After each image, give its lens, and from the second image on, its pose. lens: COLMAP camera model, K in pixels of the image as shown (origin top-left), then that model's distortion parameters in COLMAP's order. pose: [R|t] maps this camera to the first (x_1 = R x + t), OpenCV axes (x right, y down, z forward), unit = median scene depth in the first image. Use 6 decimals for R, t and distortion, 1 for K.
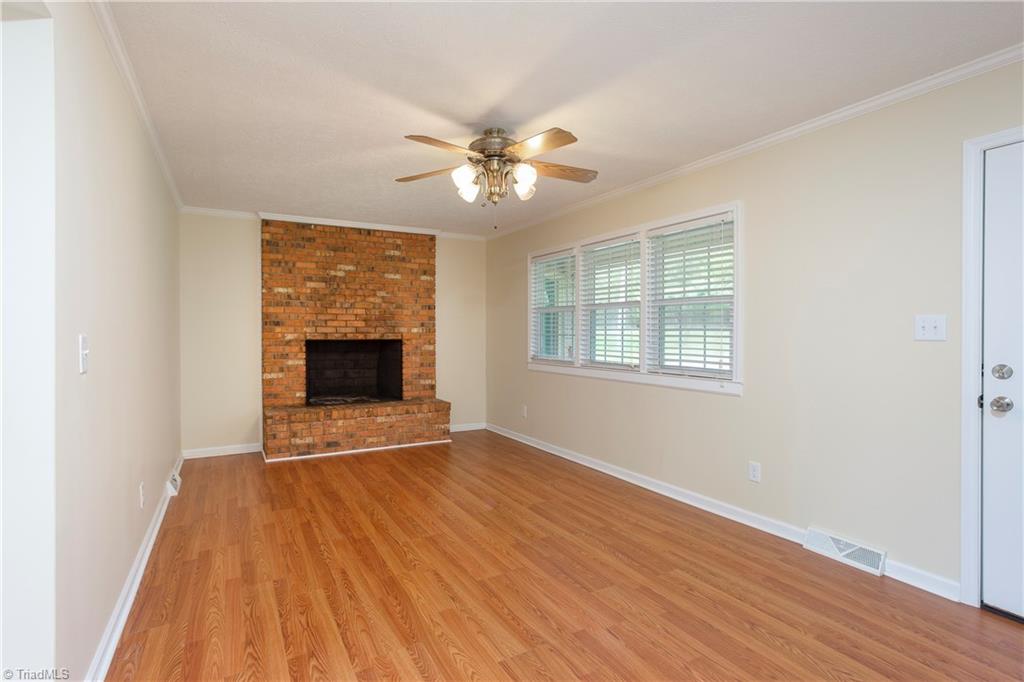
lens RADIAL K [[502.7, 0, 511.8], [0, 502.7, 336.5], [0, 0, 1]] dist [-0.052701, 0.033645]
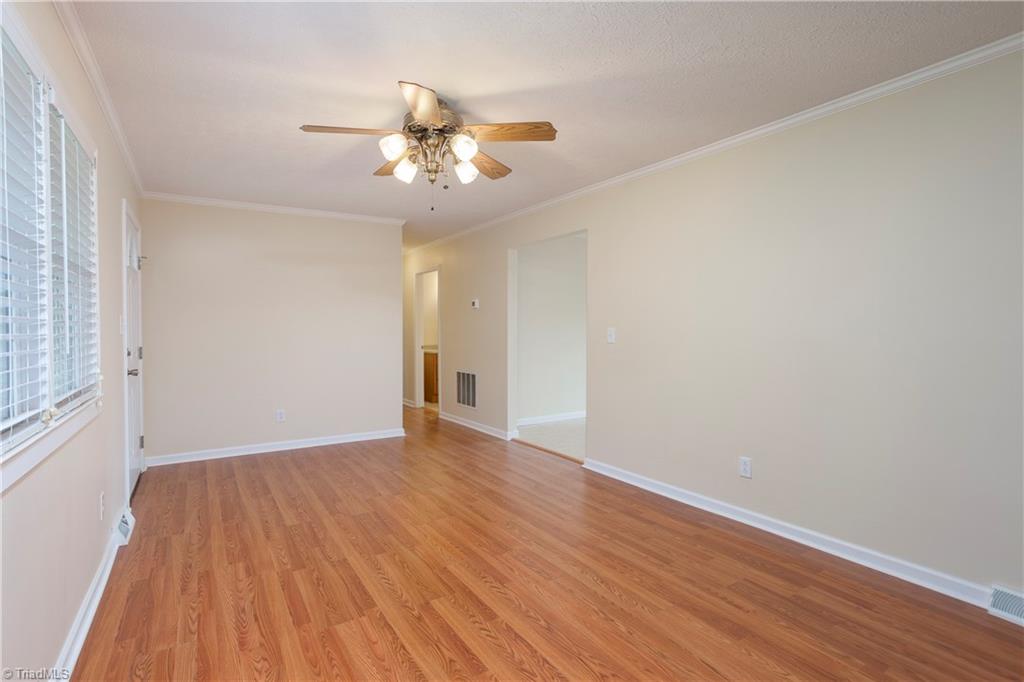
lens RADIAL K [[502.7, 0, 511.8], [0, 502.7, 336.5], [0, 0, 1]] dist [-0.052701, 0.033645]
pose [[-0.998863, 0.005356, -0.047362, -0.076149], [0.004042, 0.999605, 0.027801, -0.009230], [0.047492, 0.027578, -0.998491, 1.099347]]
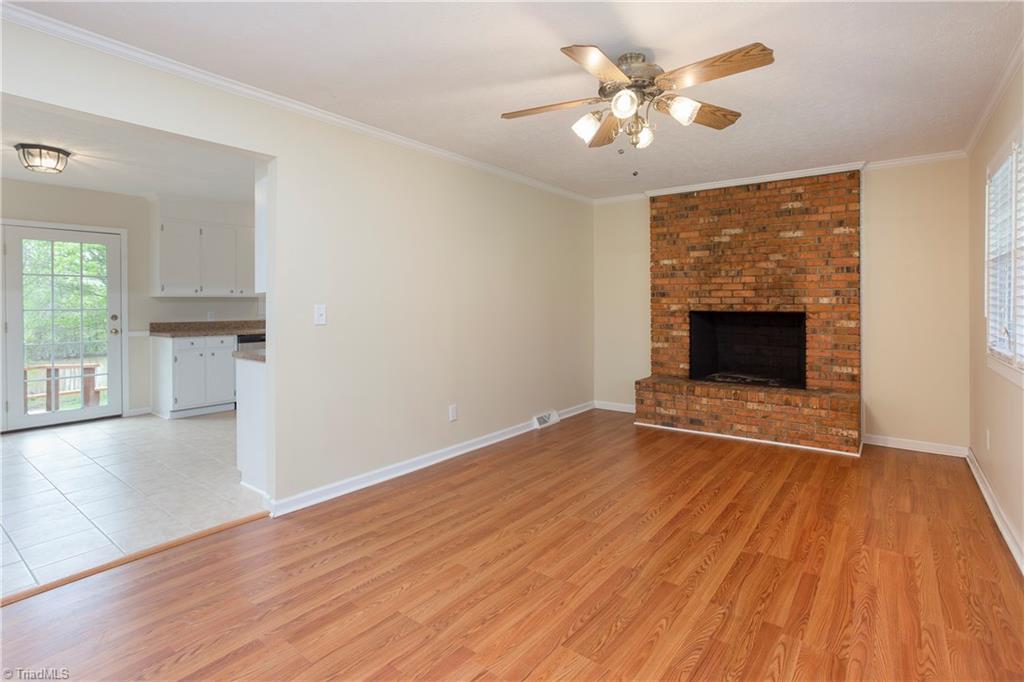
lens RADIAL K [[513.0, 0, 498.5], [0, 513.0, 305.0], [0, 0, 1]] dist [-0.050069, 0.026716]
pose [[0.377885, 0.001744, -0.925851, 0.377084], [-0.008305, 0.999964, -0.001506, -0.000381], [0.925815, 0.008259, 0.377886, 0.279315]]
